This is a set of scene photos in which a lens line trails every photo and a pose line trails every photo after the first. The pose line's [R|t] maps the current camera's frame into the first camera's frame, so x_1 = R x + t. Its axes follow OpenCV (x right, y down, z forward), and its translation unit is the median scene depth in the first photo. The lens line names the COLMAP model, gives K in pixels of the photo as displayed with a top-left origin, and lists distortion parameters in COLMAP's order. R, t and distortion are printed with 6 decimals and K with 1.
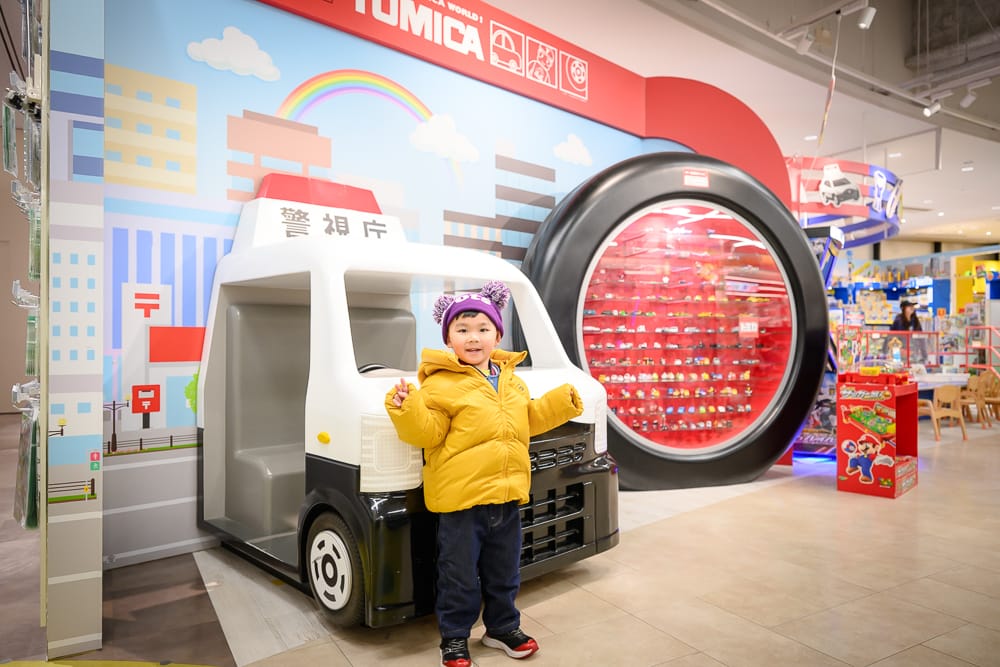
lens RADIAL K [[679.2, 0, 500.0], [0, 679.2, 333.5], [0, 0, 1]] dist [-0.001753, 0.003233]
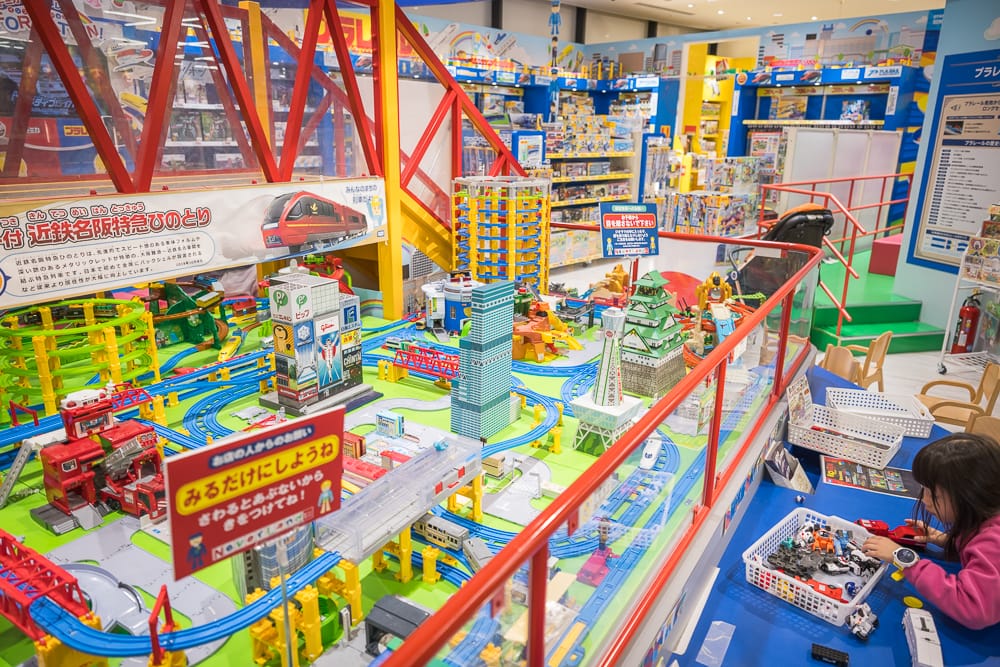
lens RADIAL K [[679.2, 0, 500.0], [0, 679.2, 333.5], [0, 0, 1]] dist [-0.001753, 0.003233]
pose [[0.904856, -0.106785, 0.412108, 0.195874], [-0.020356, 0.956070, 0.292431, -0.031978], [-0.425231, -0.272997, 0.862932, 0.418652]]
